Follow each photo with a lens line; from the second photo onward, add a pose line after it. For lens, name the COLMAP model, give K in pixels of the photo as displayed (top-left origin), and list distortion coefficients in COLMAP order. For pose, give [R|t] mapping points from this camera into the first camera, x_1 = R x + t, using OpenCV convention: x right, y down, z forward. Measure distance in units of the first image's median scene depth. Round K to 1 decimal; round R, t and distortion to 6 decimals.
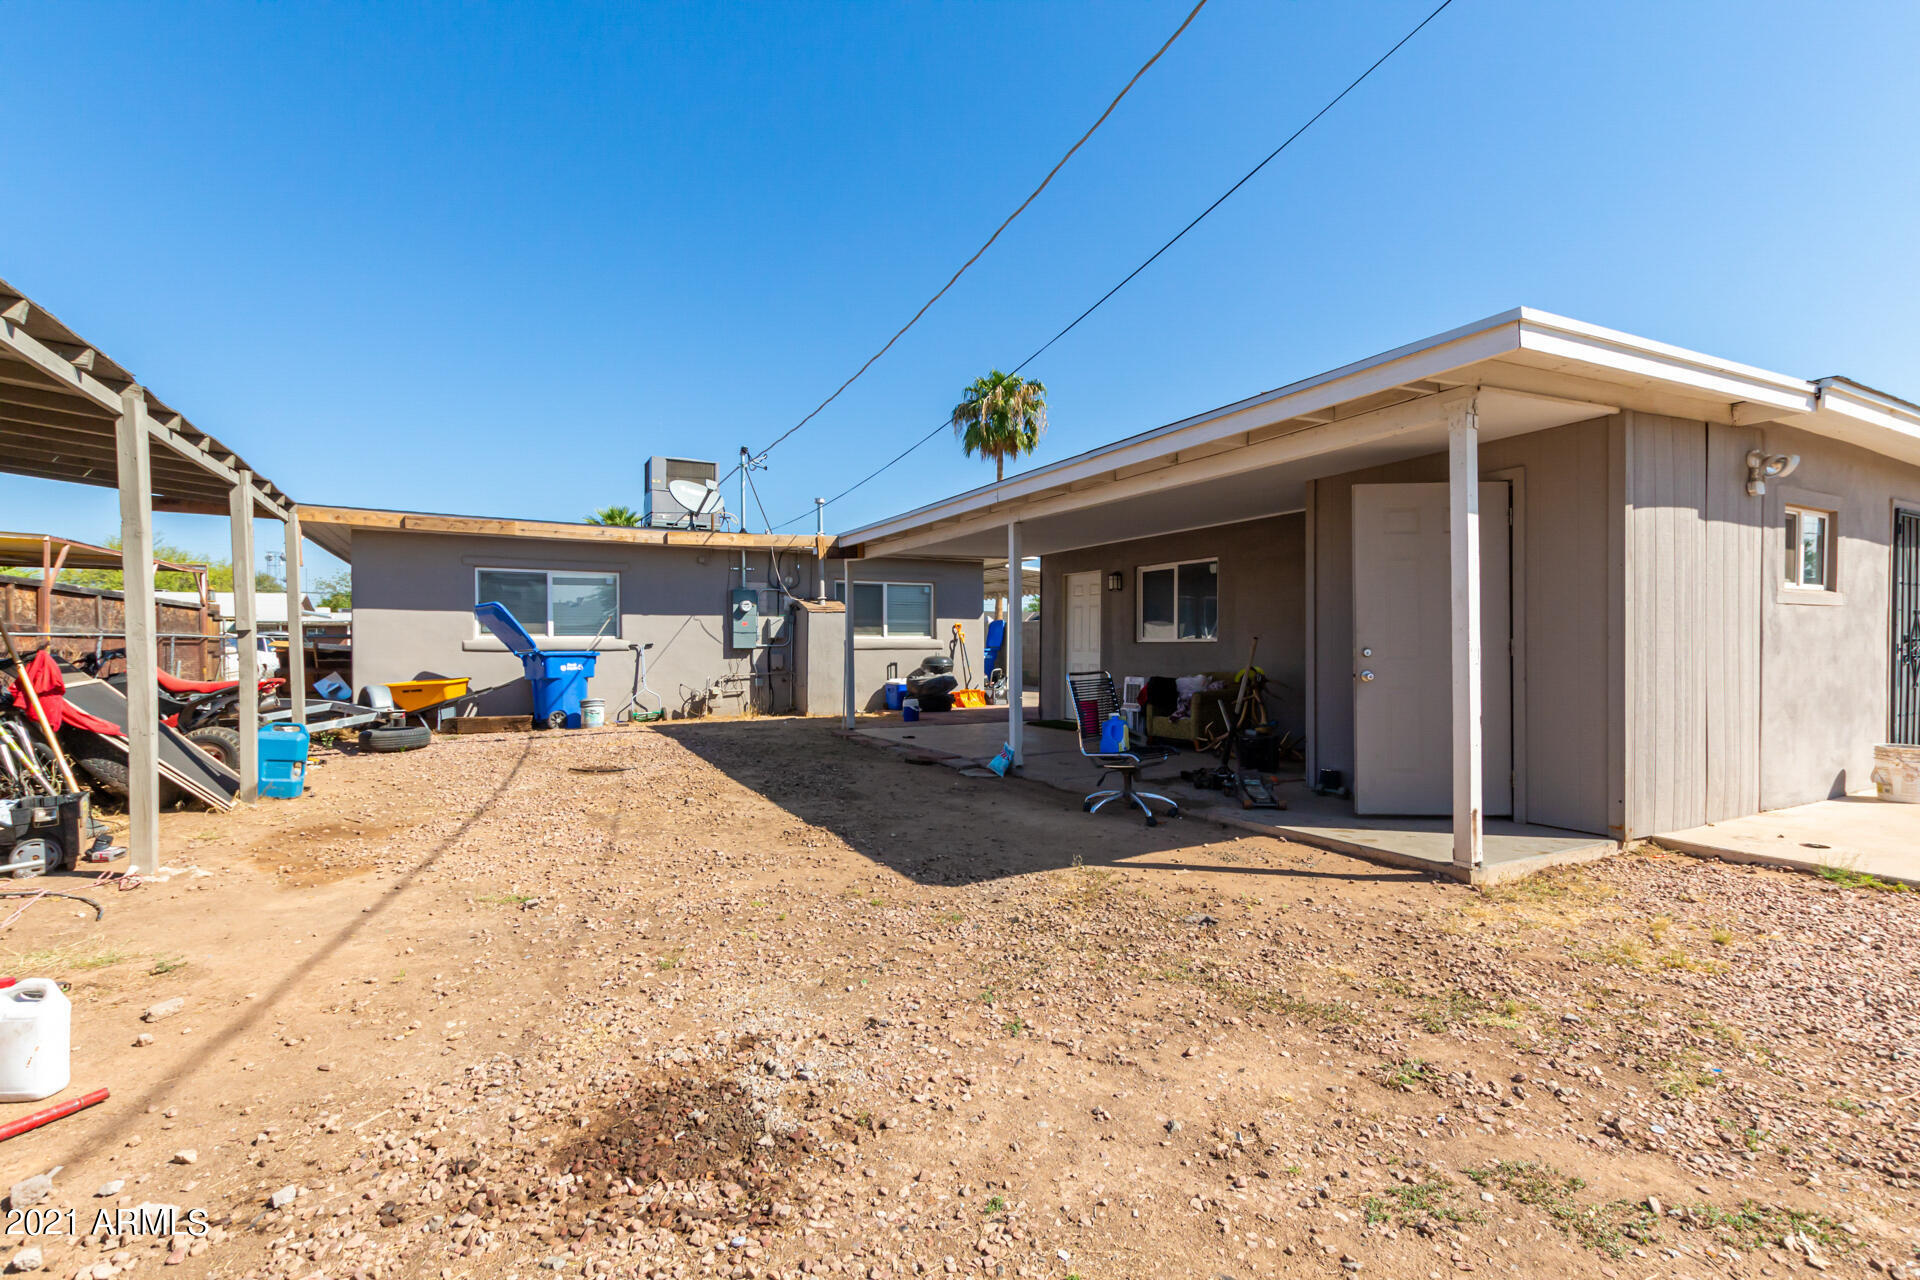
lens RADIAL K [[870.9, 0, 961.1], [0, 870.9, 649.7], [0, 0, 1]] dist [0.002988, -0.000134]
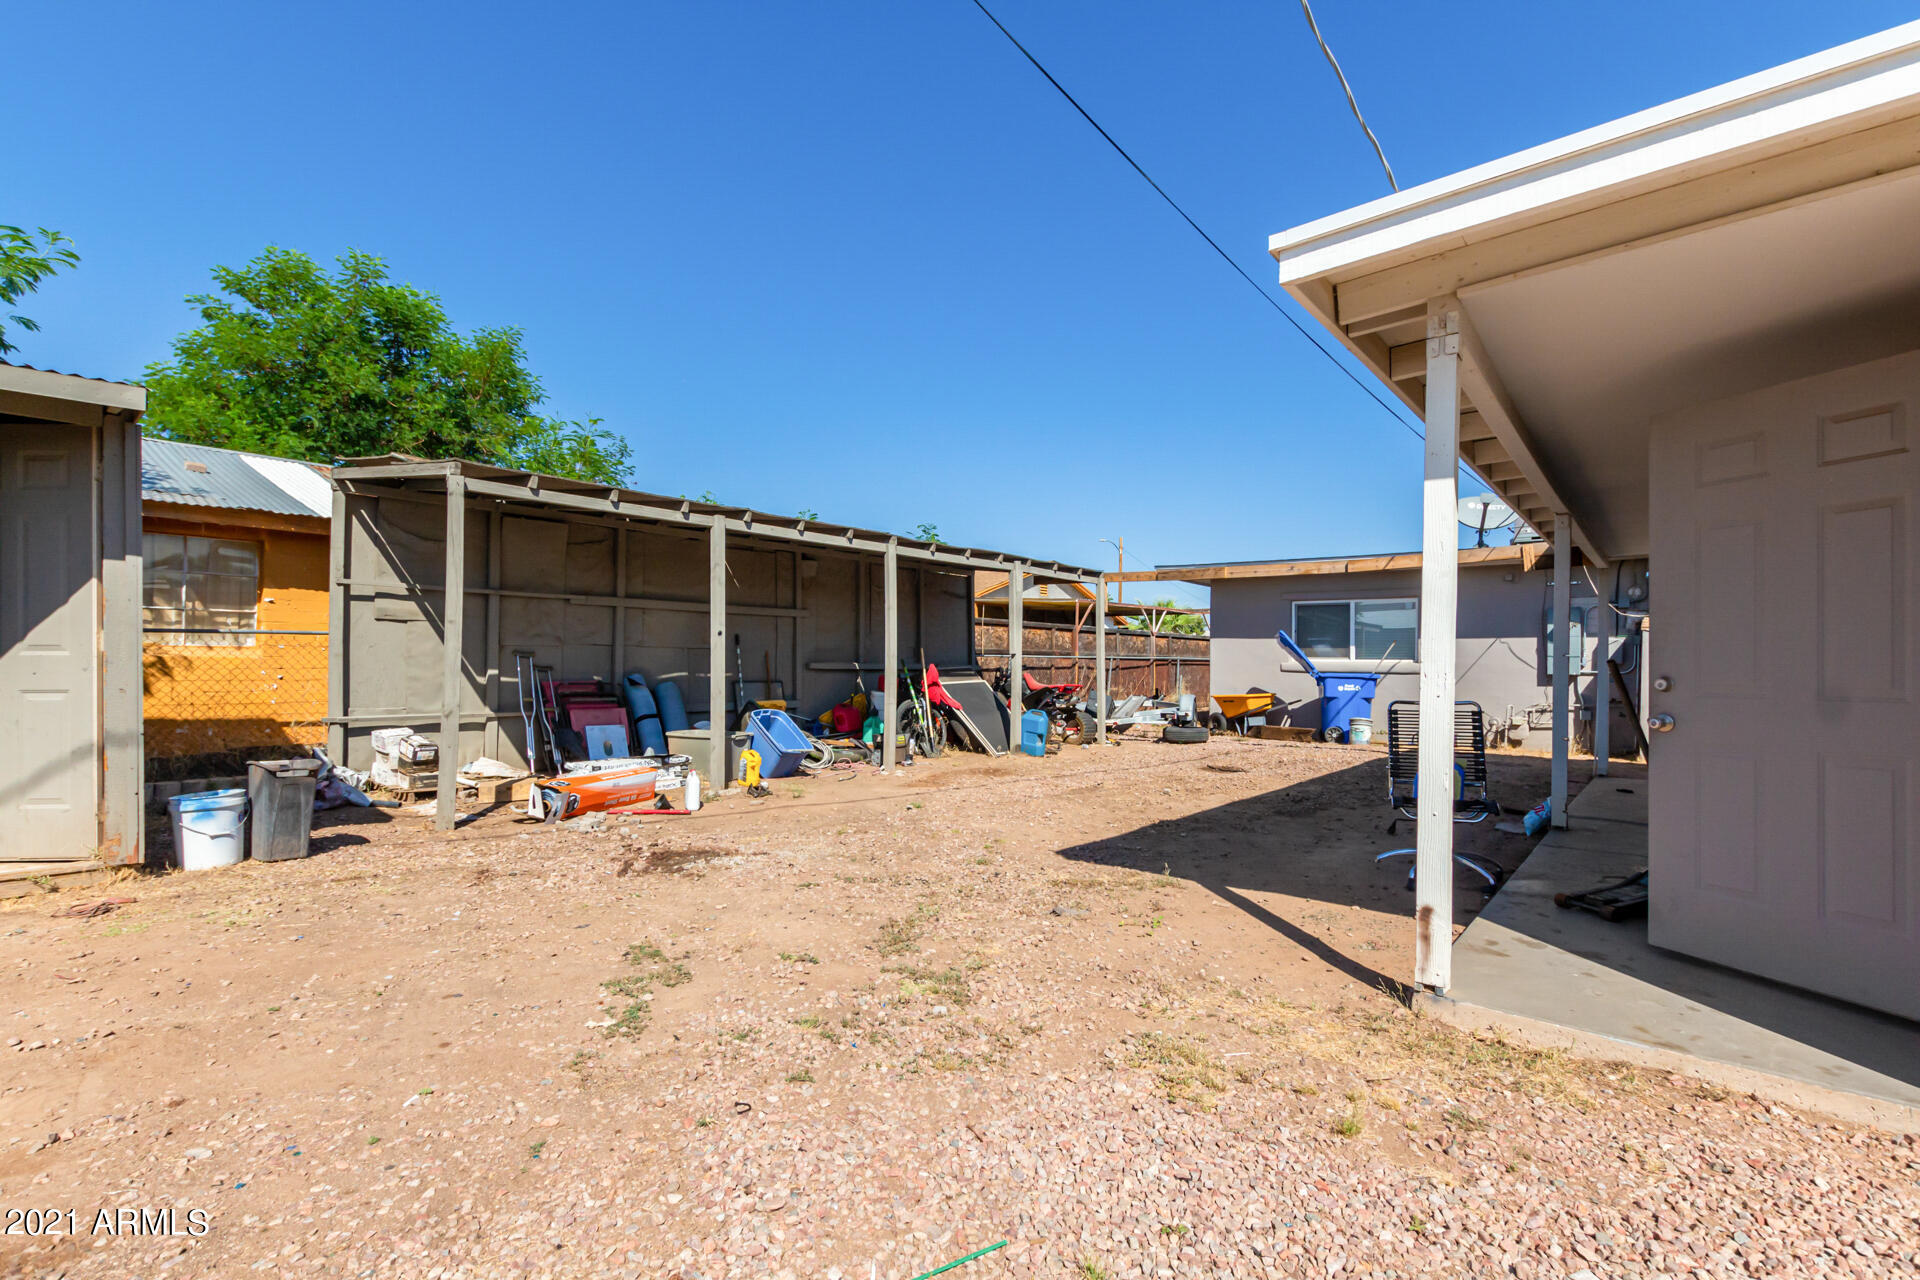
lens RADIAL K [[870.9, 0, 961.1], [0, 870.9, 649.7], [0, 0, 1]] dist [0.002988, -0.000134]
pose [[0.375025, -0.007071, -0.926988, 0.399404], [-0.019894, 0.999679, -0.015674, -0.001215], [0.926801, 0.024319, 0.374764, 0.142680]]
